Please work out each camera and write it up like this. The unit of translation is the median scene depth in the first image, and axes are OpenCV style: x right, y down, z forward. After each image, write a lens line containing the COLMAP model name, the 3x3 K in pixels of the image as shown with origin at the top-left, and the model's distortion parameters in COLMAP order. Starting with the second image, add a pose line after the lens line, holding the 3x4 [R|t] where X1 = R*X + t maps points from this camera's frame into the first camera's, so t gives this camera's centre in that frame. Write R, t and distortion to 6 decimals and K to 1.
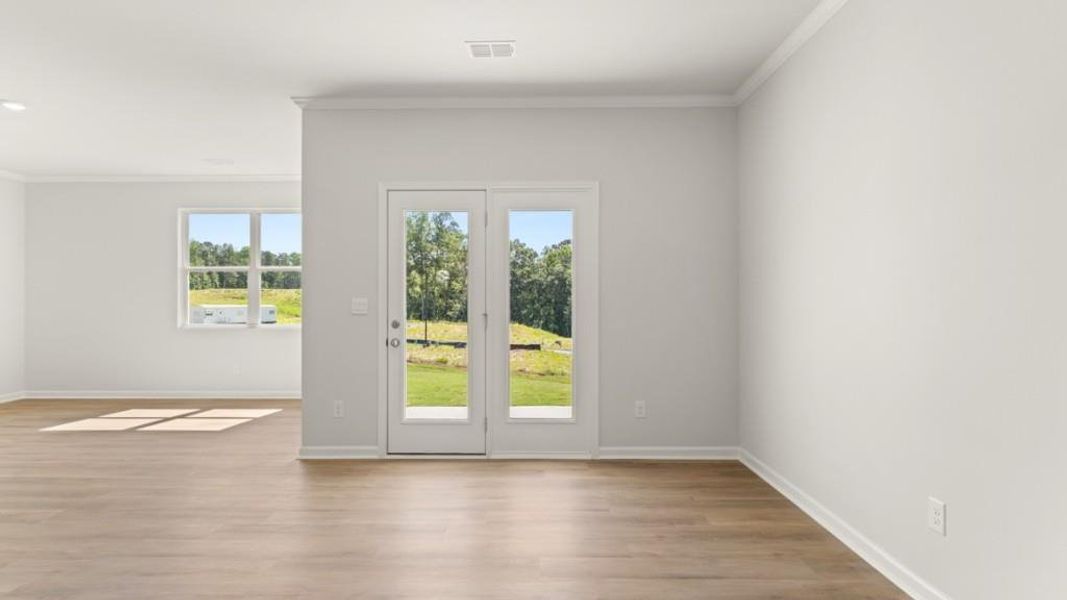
lens RADIAL K [[538.1, 0, 533.5], [0, 538.1, 300.0], [0, 0, 1]] dist [0.001131, 0.000014]
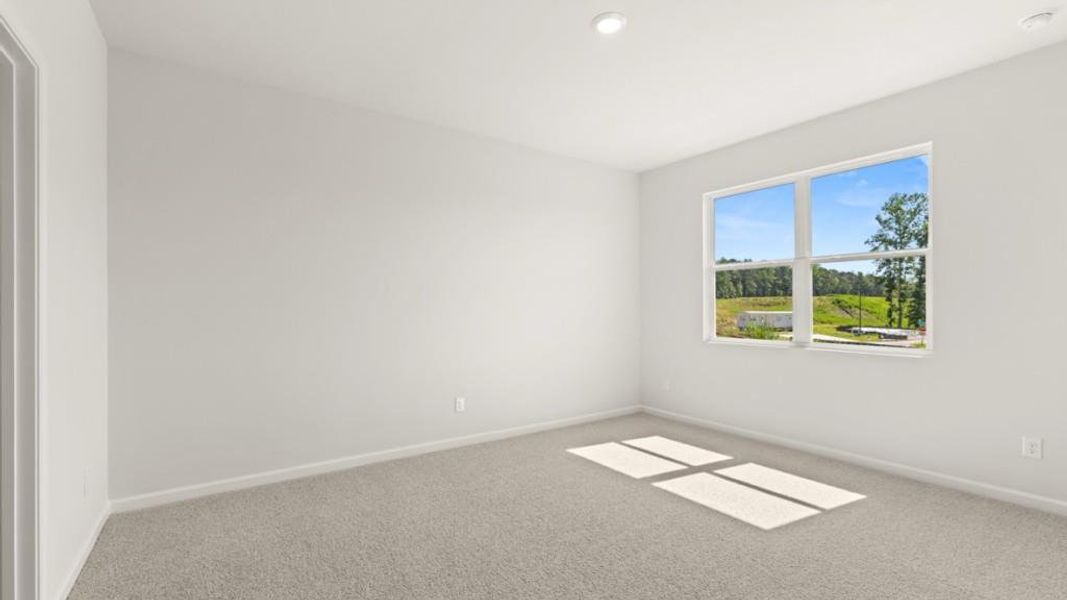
lens RADIAL K [[460.4, 0, 535.7], [0, 460.4, 305.6], [0, 0, 1]] dist [0.002034, 0.000177]
pose [[0.581878, -0.002378, -0.813273, -0.031972], [0.000215, 0.999996, -0.002770, 0.000119], [0.813276, 0.001437, 0.581876, 0.051340]]
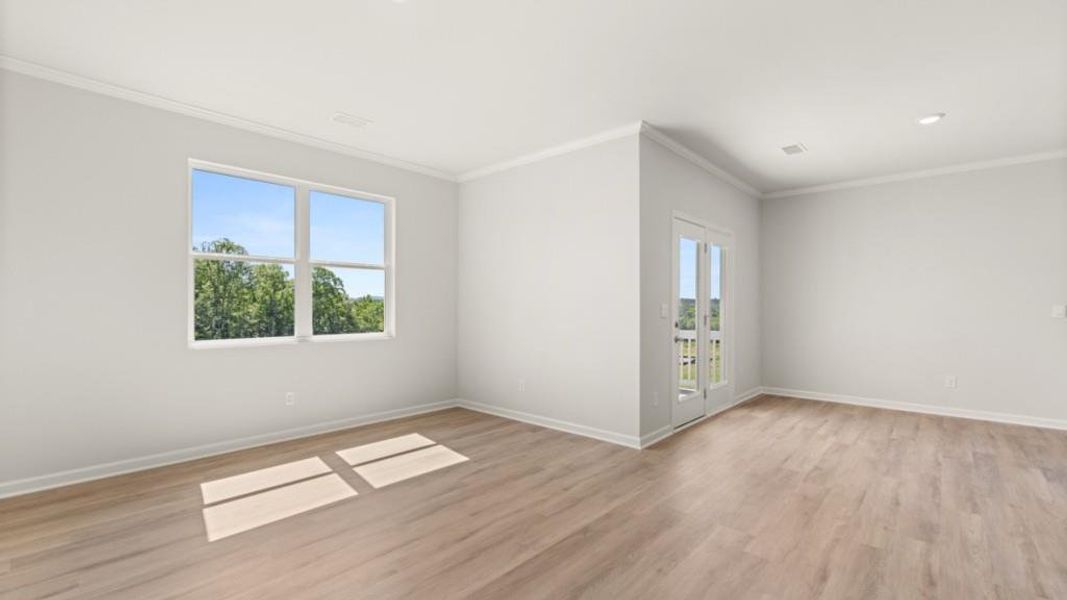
lens RADIAL K [[460.4, 0, 535.7], [0, 460.4, 305.6], [0, 0, 1]] dist [0.002034, 0.000177]
pose [[0.646606, 0.010877, 0.762747, -0.109342], [-0.006086, 0.999940, -0.009099, 0.001124], [-0.762800, 0.001242, 0.646633, 0.046740]]
